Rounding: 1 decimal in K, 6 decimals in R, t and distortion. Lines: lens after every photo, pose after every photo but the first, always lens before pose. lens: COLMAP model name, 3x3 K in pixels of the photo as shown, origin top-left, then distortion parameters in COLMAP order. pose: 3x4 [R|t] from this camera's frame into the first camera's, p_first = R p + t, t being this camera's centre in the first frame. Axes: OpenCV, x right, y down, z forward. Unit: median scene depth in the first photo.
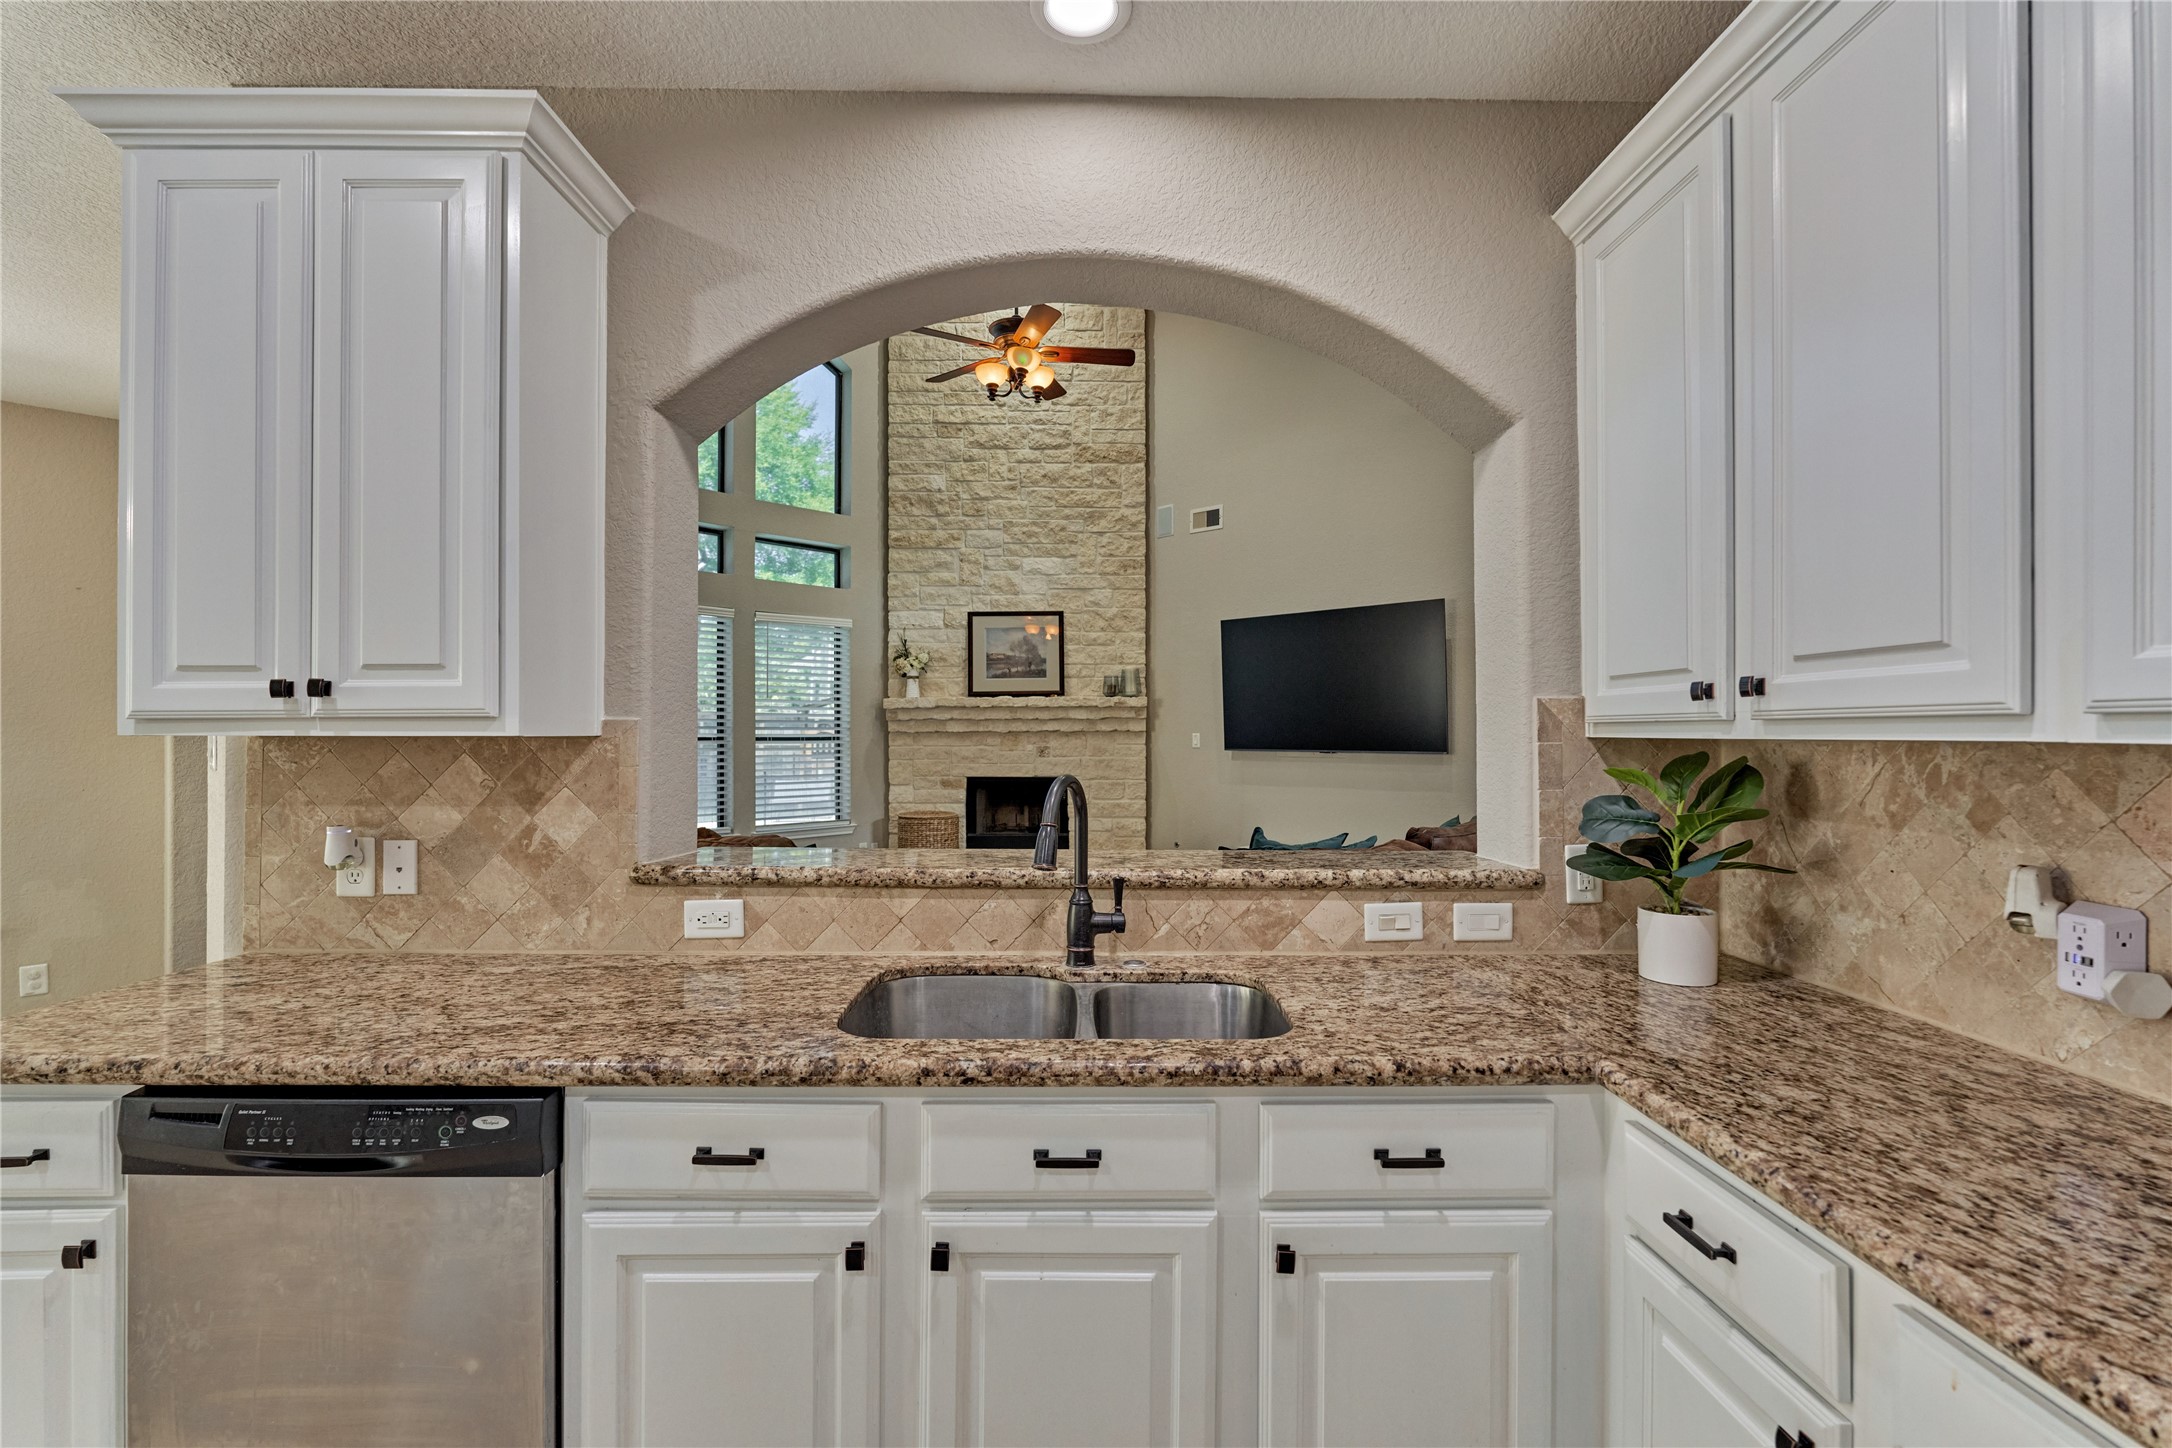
lens RADIAL K [[960.3, 0, 1084.3], [0, 960.3, 727.8], [0, 0, 1]] dist [-0.012257, 0.006915]
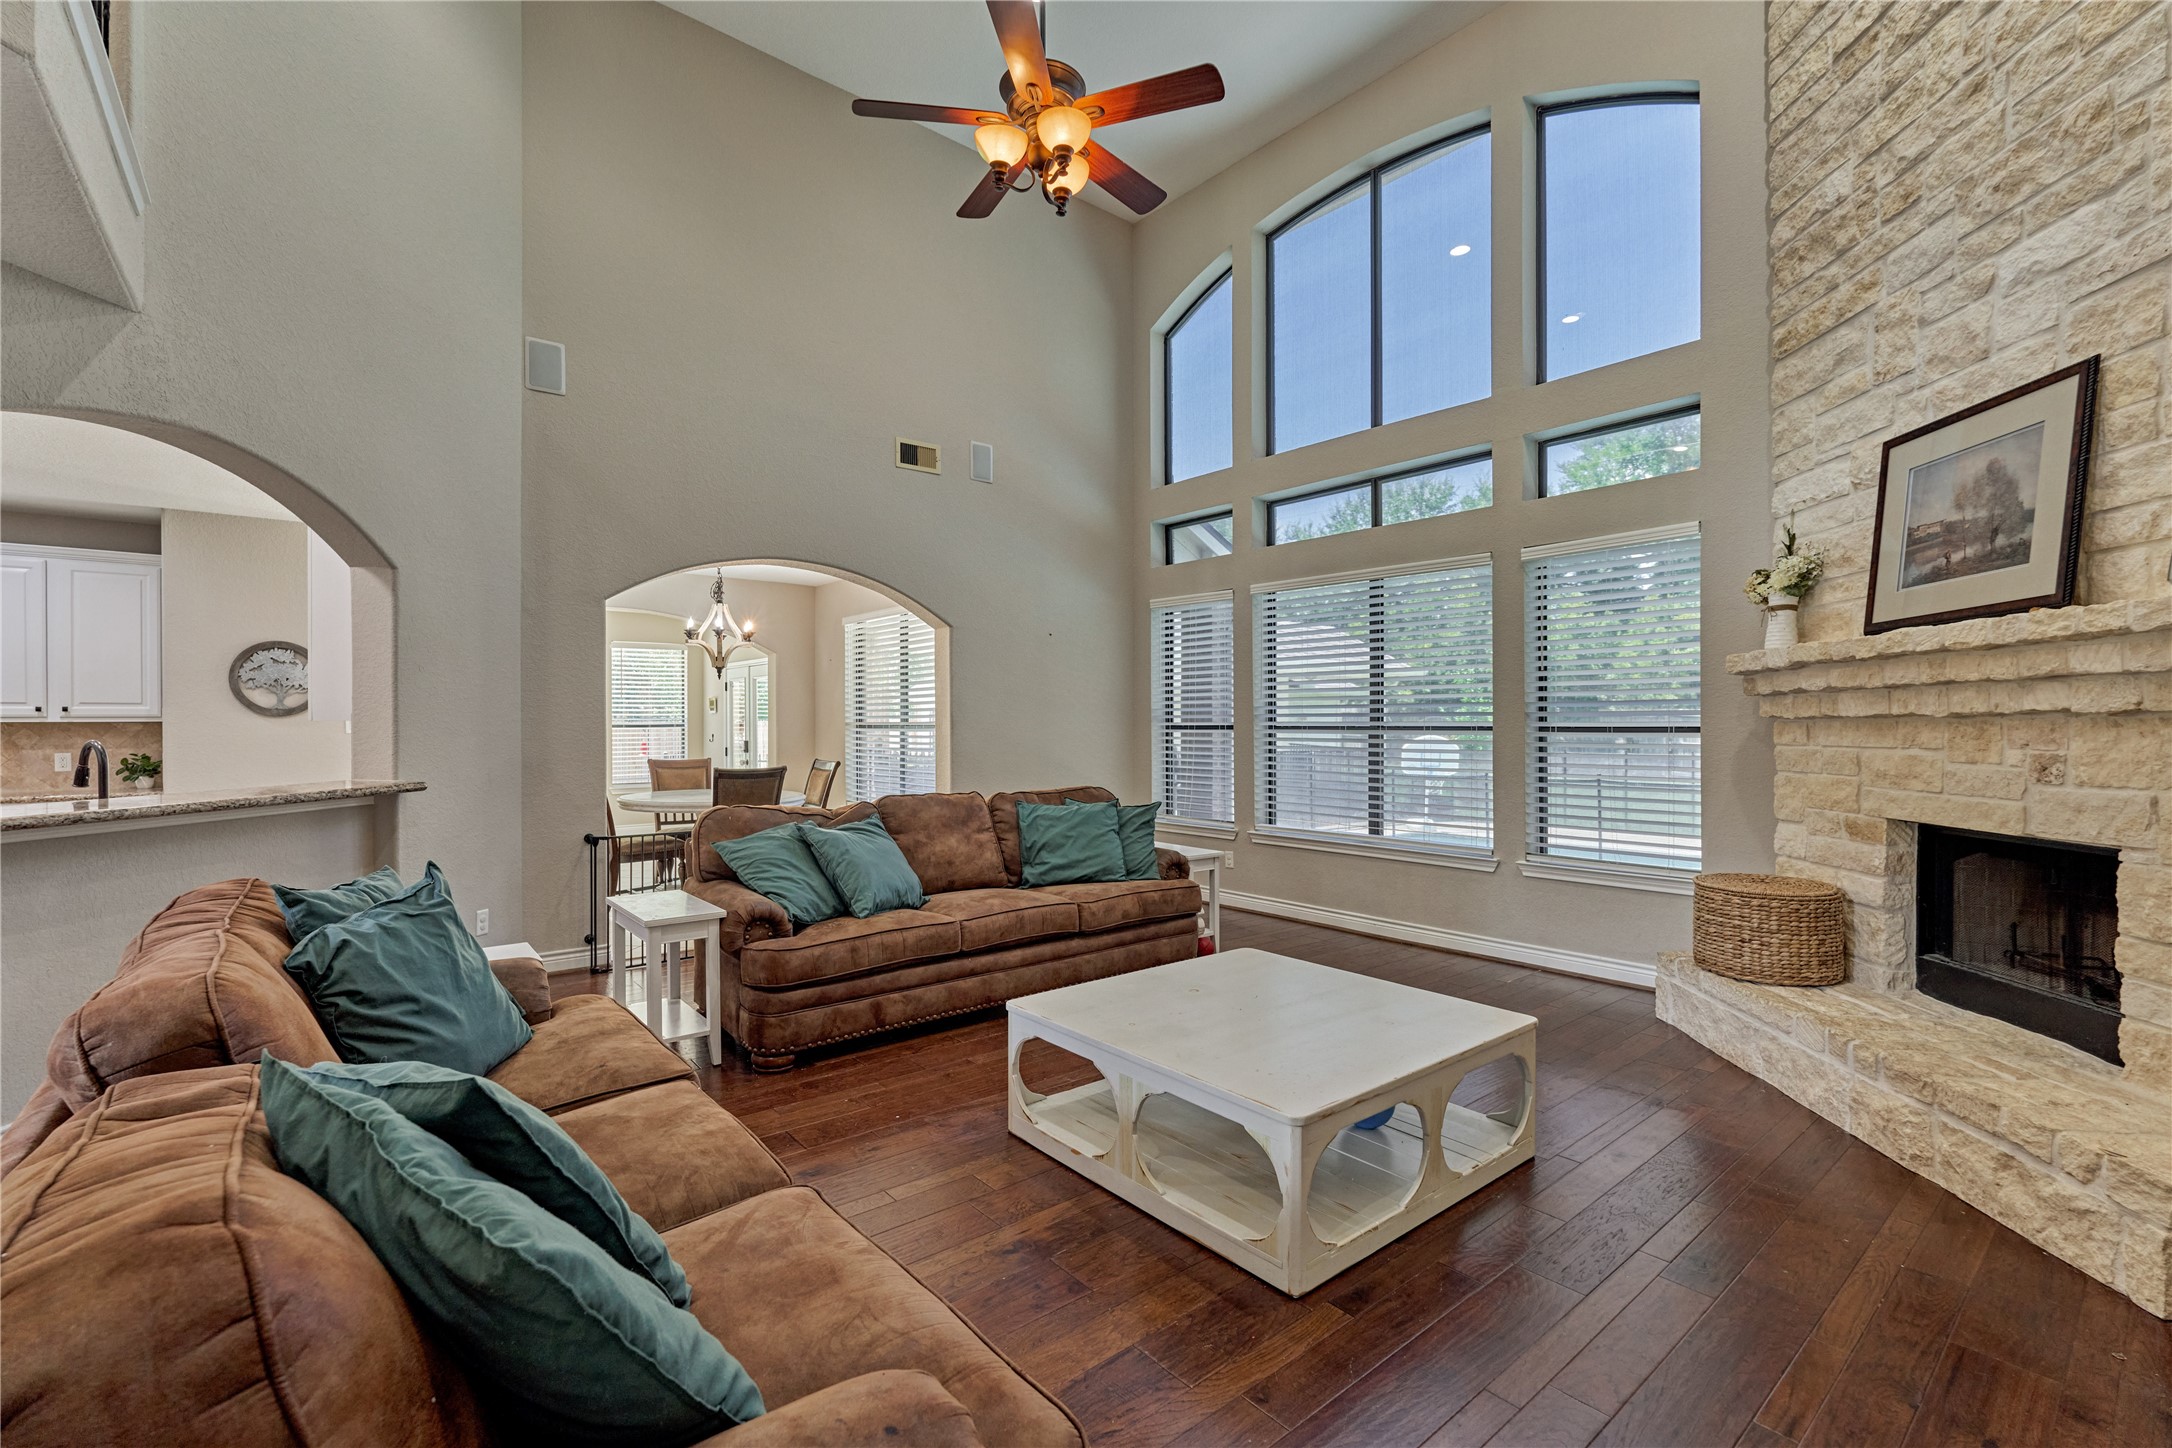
lens RADIAL K [[945.4, 0, 1087.3], [0, 945.4, 724.4], [0, 0, 1]] dist [-0.003301, 0.000755]
pose [[-0.108191, -0.000292, -0.994130, 0.416493], [0.005115, 0.999987, -0.000850, 0.007891], [0.994117, -0.005177, -0.108188, 0.824573]]
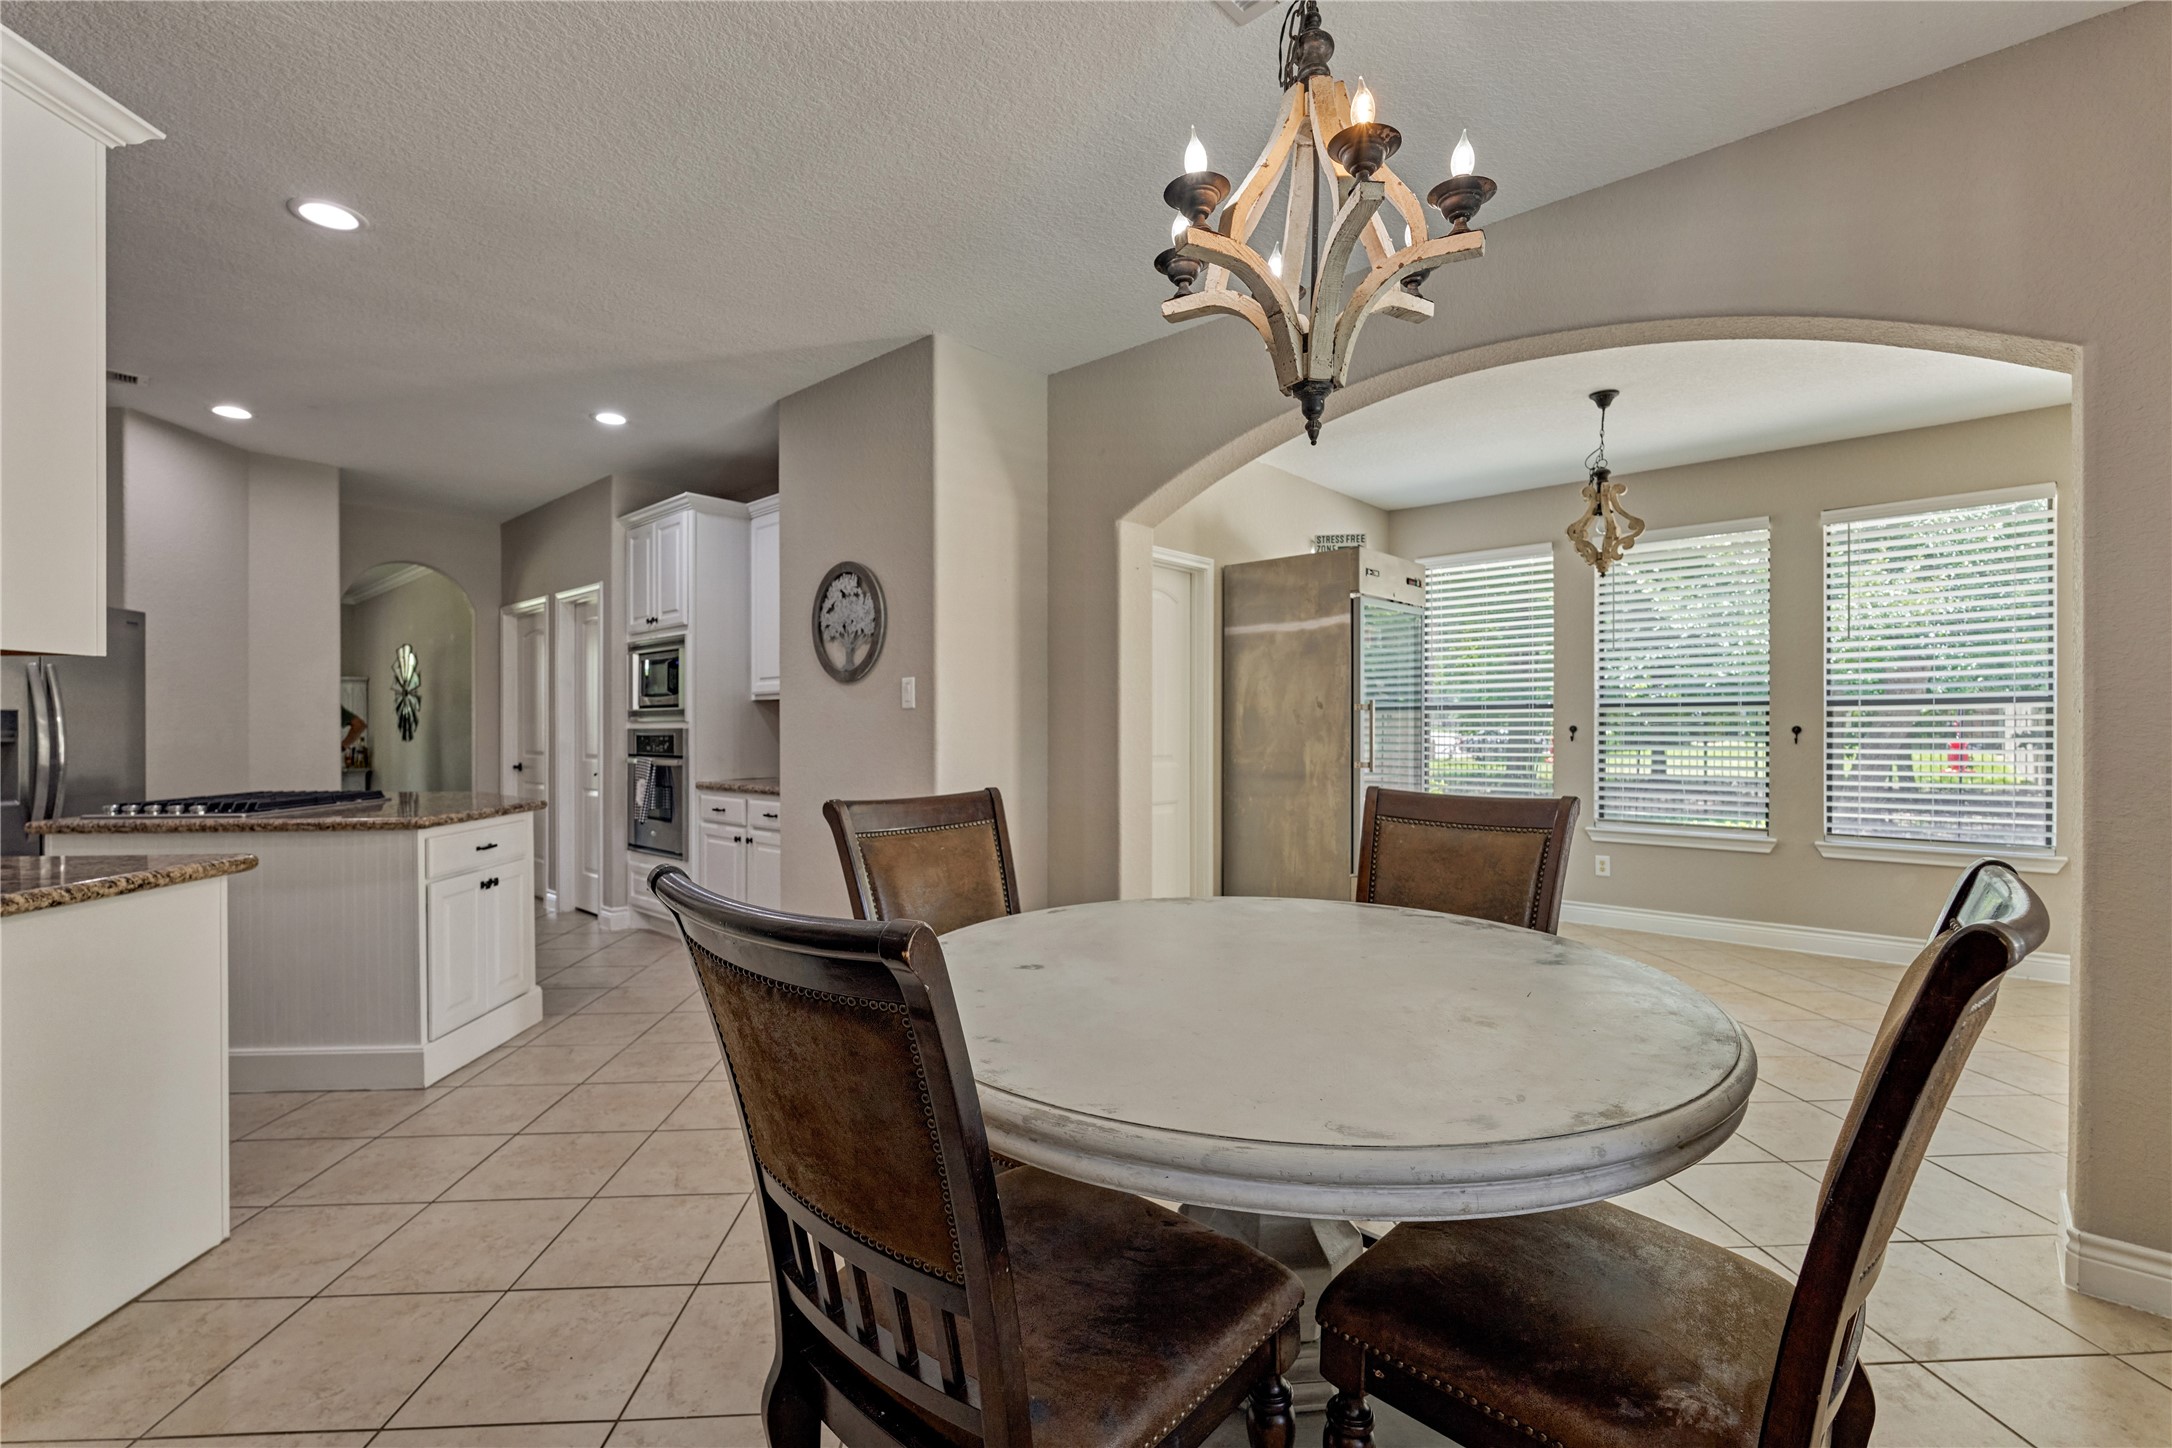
lens RADIAL K [[960.3, 0, 1084.3], [0, 960.3, 727.8], [0, 0, 1]] dist [-0.012257, 0.006915]
pose [[-0.999425, 0.000649, -0.033908, -0.501753], [0.000654, 1.000000, -0.000115, 0.022749], [0.033908, -0.000137, -0.999425, 0.545137]]
